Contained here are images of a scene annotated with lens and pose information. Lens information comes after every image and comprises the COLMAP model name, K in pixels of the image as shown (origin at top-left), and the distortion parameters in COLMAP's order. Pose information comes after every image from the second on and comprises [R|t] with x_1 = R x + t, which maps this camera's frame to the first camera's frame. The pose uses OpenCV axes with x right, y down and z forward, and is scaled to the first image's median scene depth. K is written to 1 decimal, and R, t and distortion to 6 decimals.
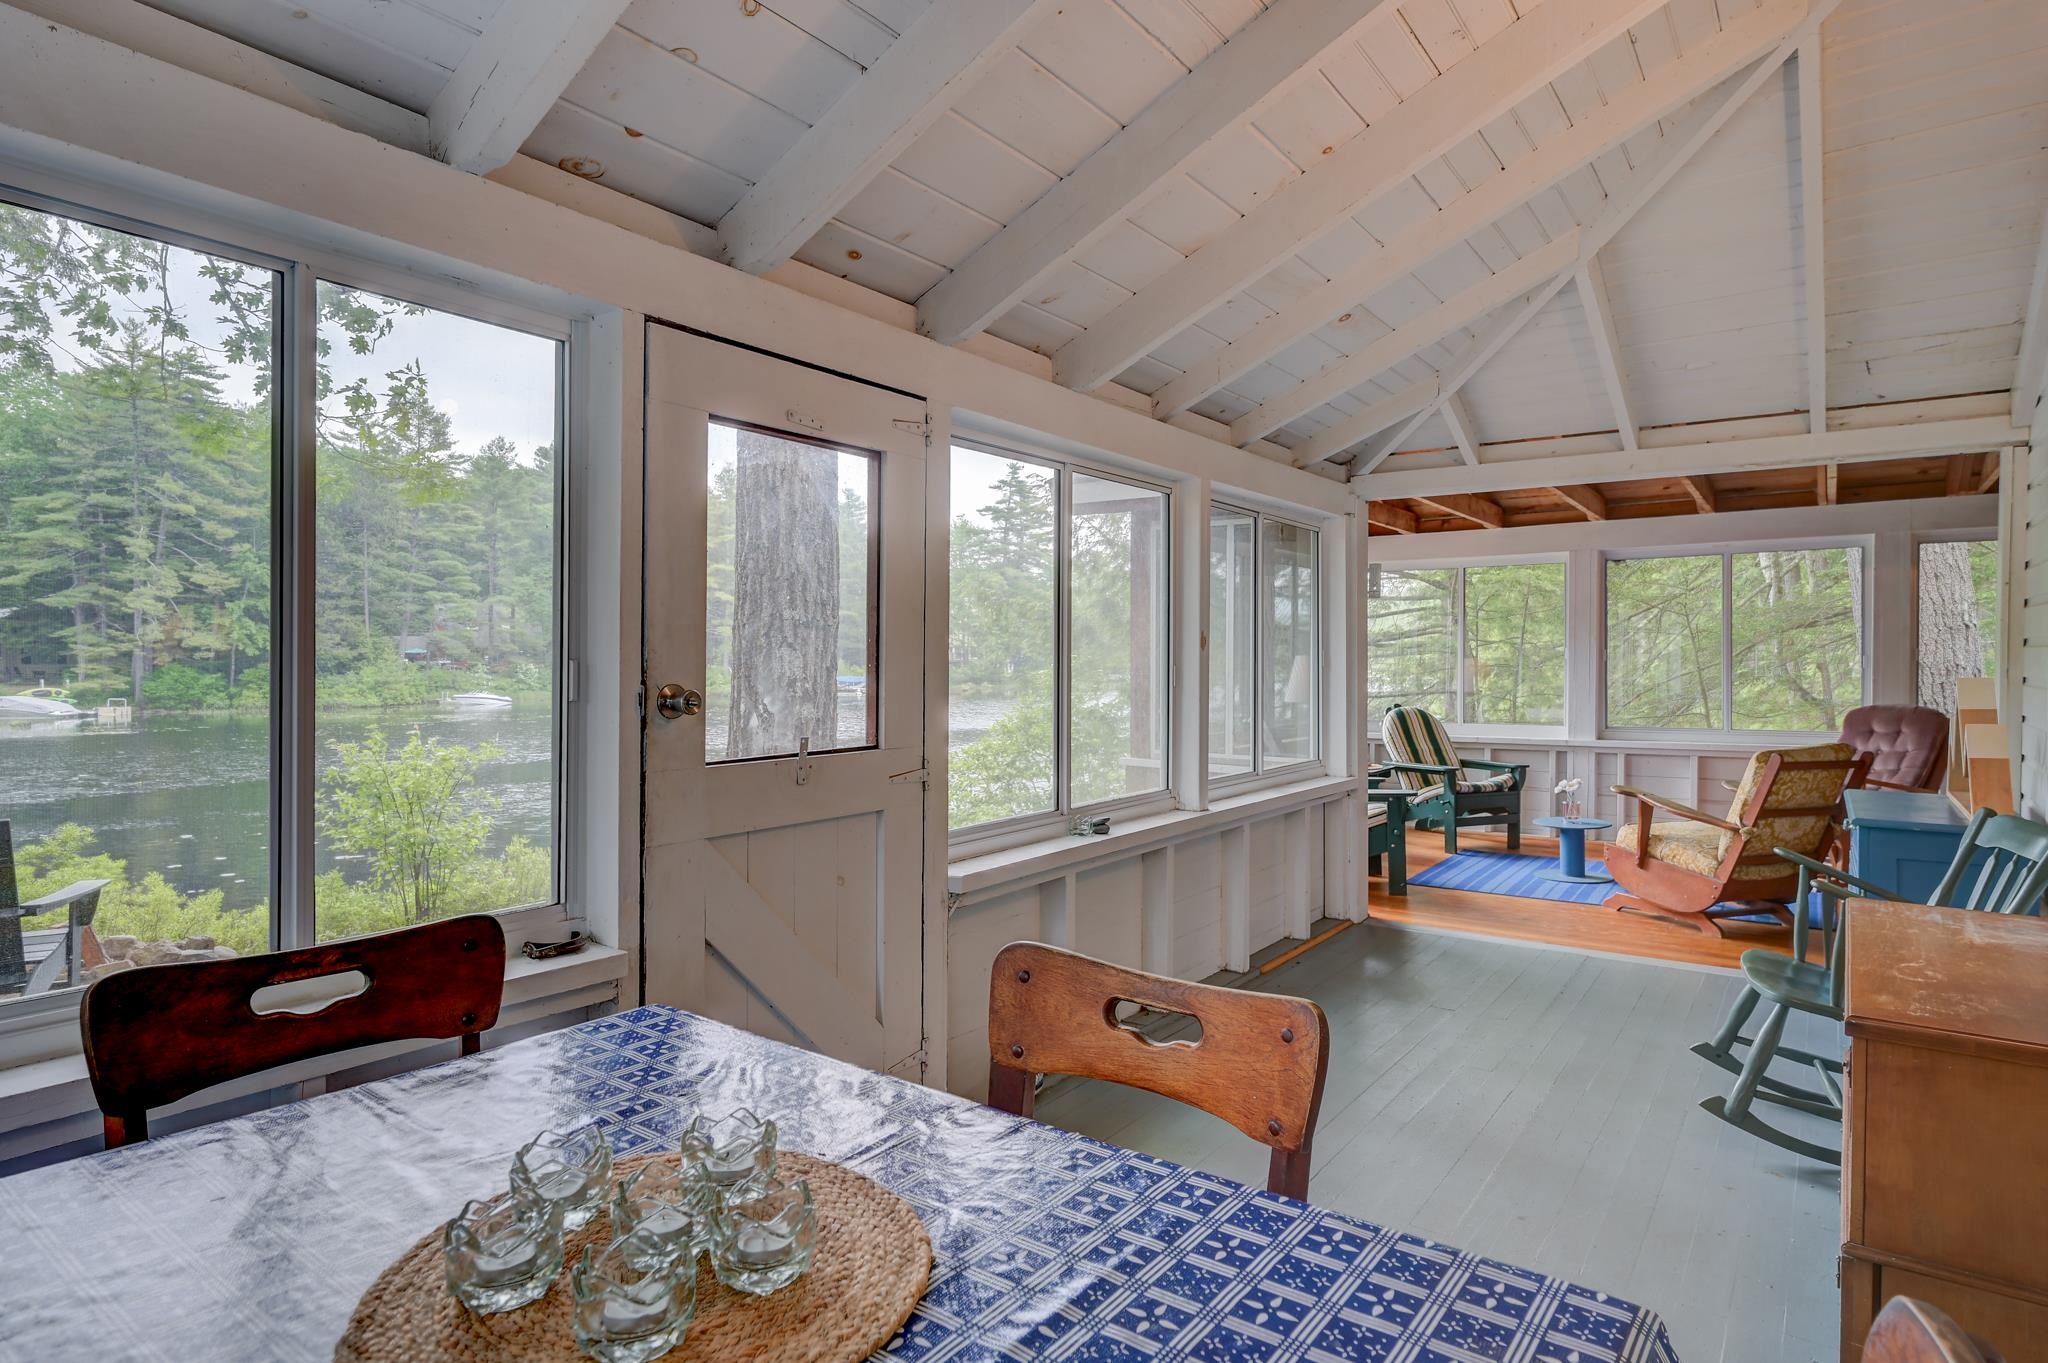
lens RADIAL K [[1146.4, 0, 1023.9], [0, 1146.4, 660.0], [0, 0, 1]] dist [0.008977, 0.000774]
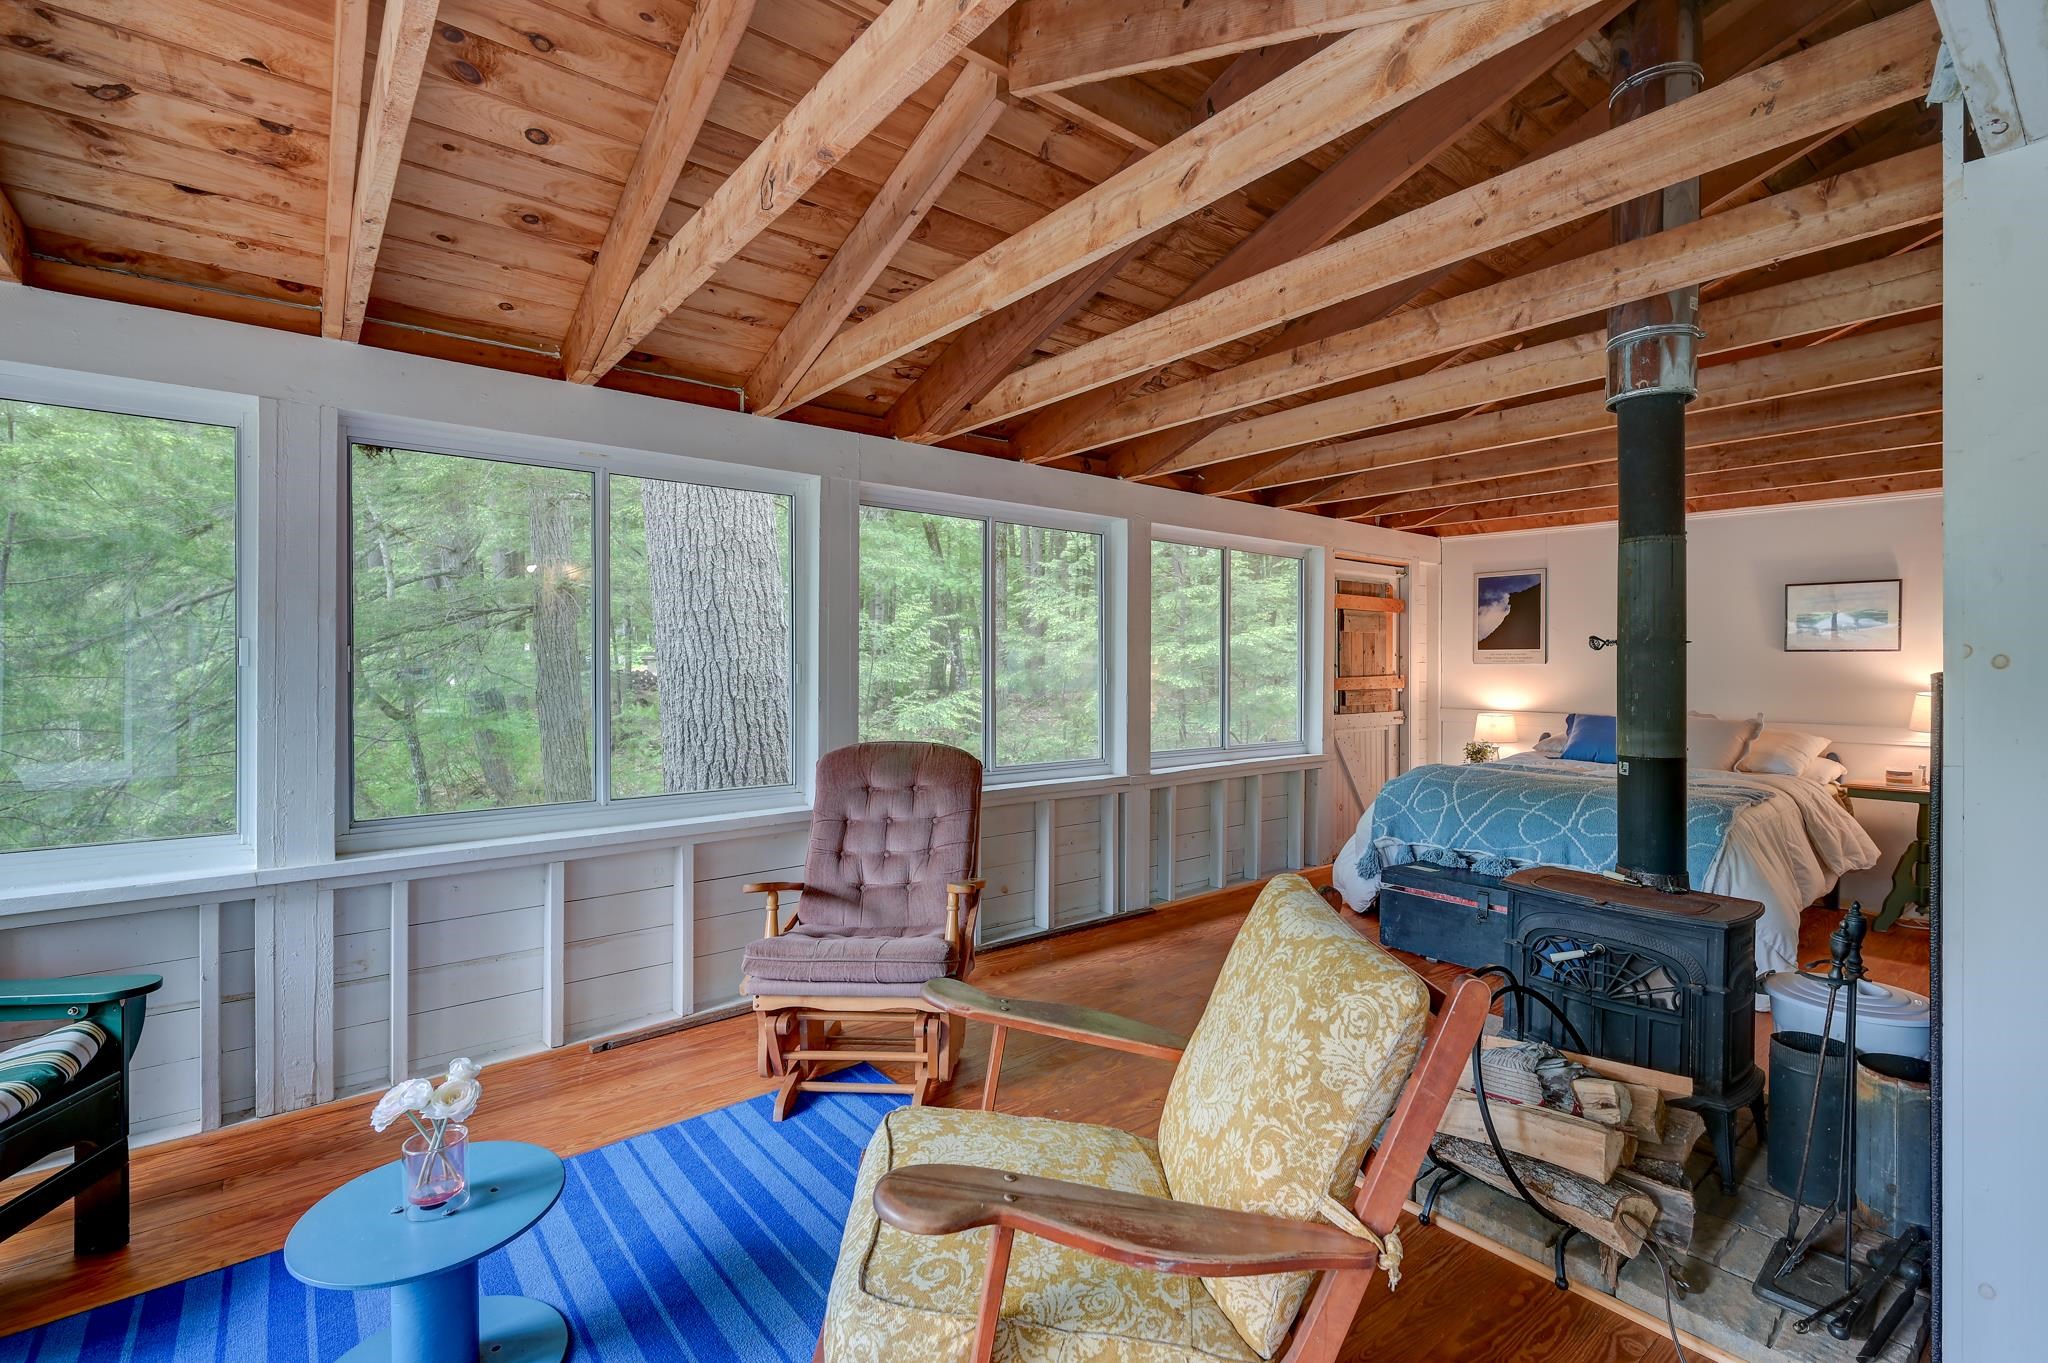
lens RADIAL K [[913.9, 0, 1023.4], [0, 913.9, 673.7], [0, 0, 1]] dist [0.001375, -0.000028]
pose [[0.257574, -0.002273, 0.966256, 0.280027], [-0.005820, 0.999975, 0.003904, -0.001641], [-0.966241, -0.006630, 0.257554, 0.783972]]
